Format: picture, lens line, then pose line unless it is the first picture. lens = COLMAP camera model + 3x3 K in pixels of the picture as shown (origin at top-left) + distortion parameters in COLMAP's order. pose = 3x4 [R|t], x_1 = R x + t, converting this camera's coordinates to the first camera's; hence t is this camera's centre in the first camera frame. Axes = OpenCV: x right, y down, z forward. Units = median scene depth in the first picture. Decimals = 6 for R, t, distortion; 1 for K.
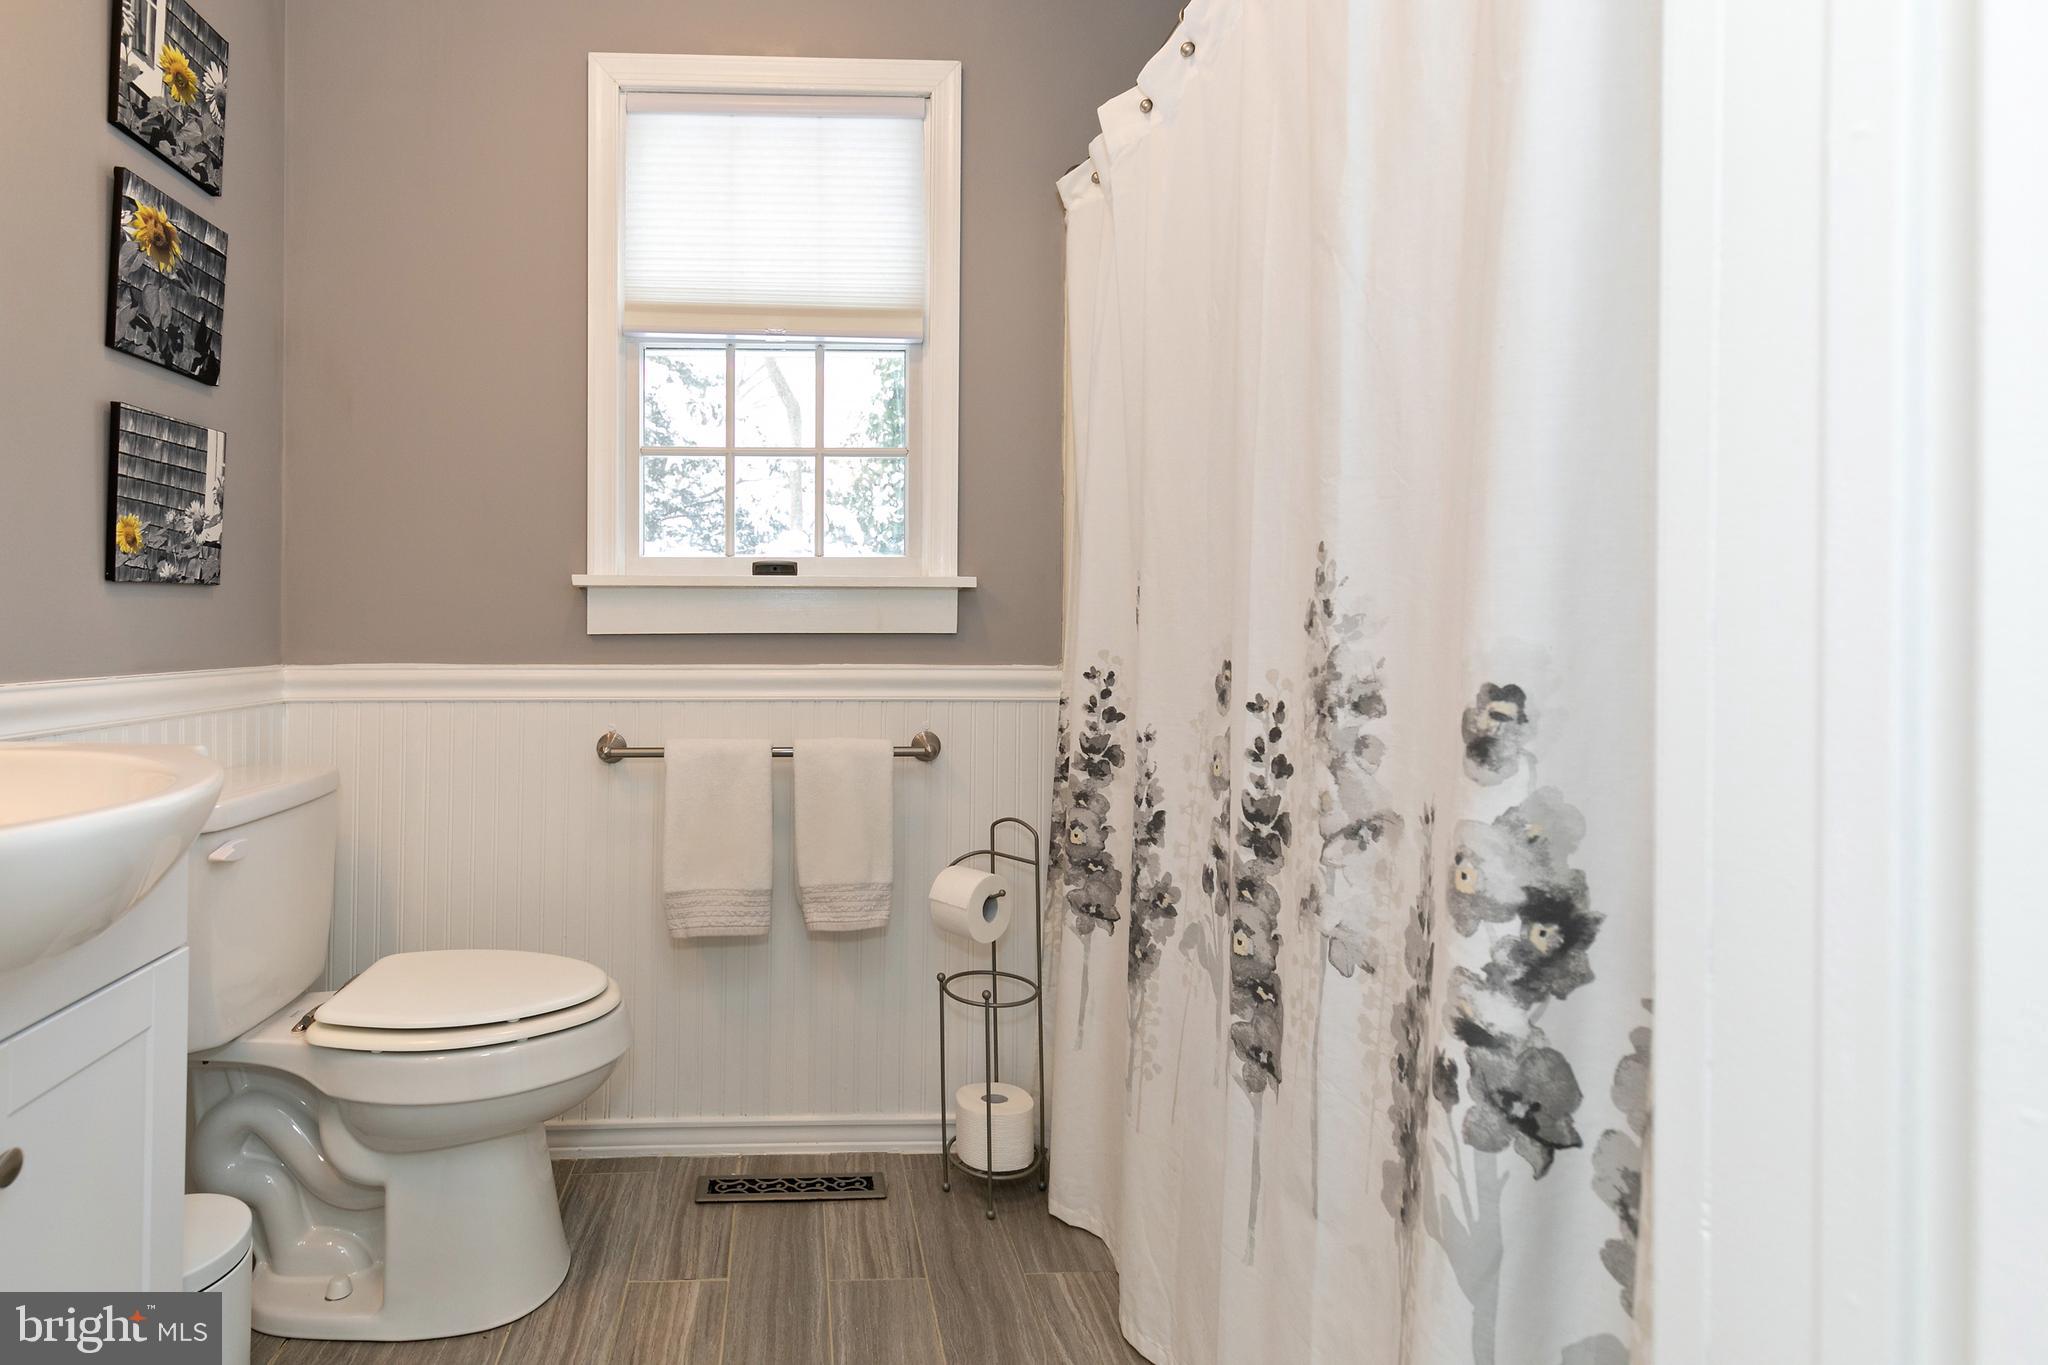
lens RADIAL K [[970.6, 0, 858.5], [0, 970.6, 609.0], [0, 0, 1]] dist [-0.000202, -0.001128]
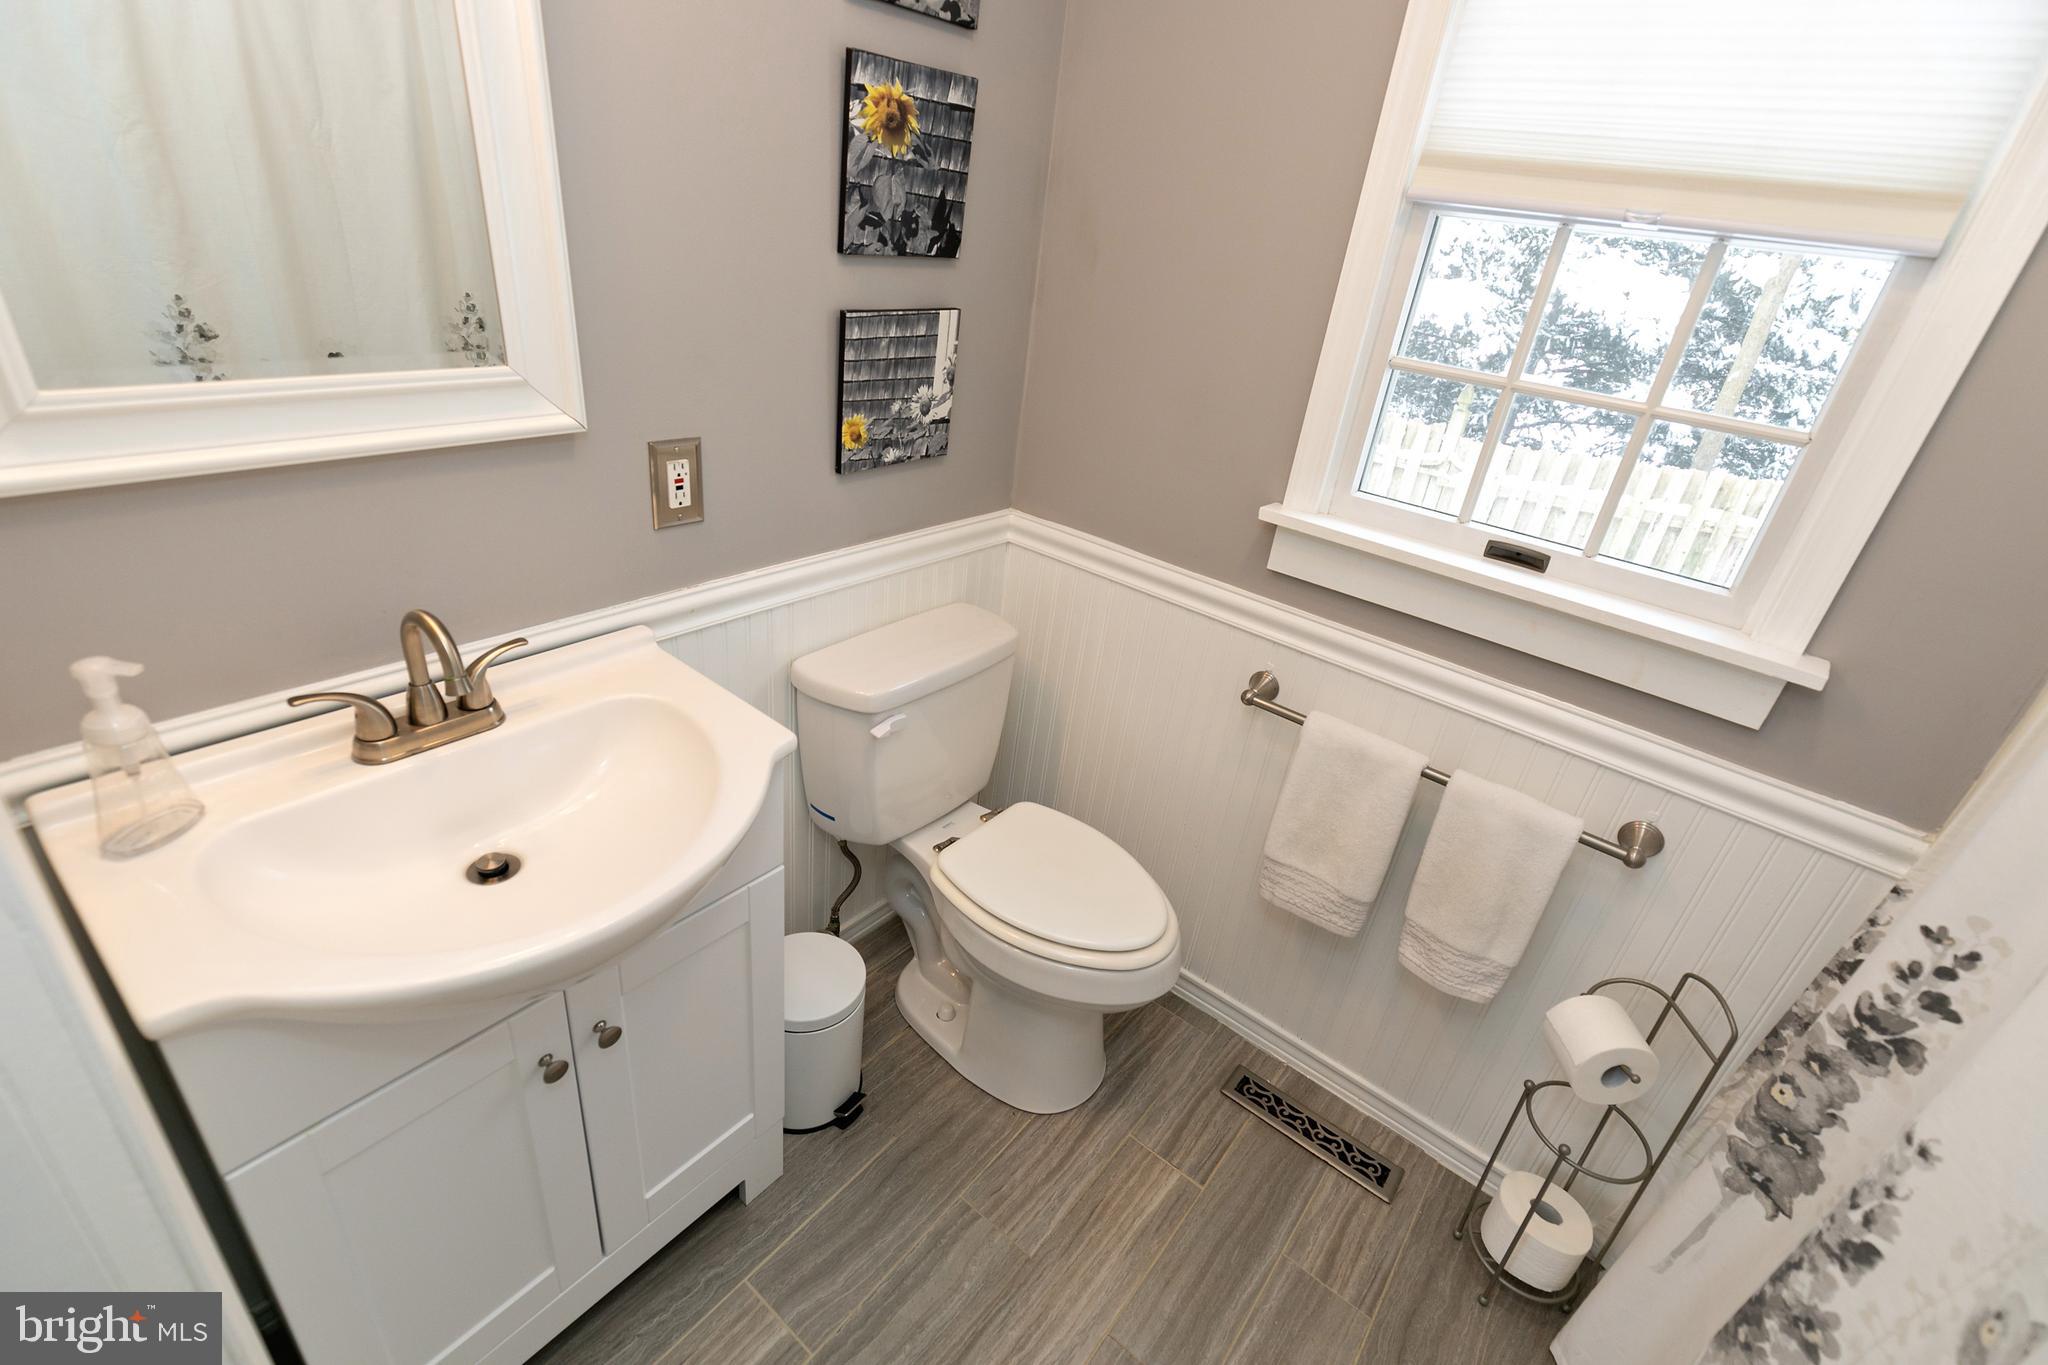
lens RADIAL K [[920.8, 0, 1026.6], [0, 920.8, 684.2], [0, 0, 1]] dist [0.003848, -0.002063]
pose [[0.745320, 0.382503, -0.546068, 0.069775], [-0.120277, 0.882755, 0.454178, -0.273386], [0.655768, -0.272828, 0.703941, 0.256900]]
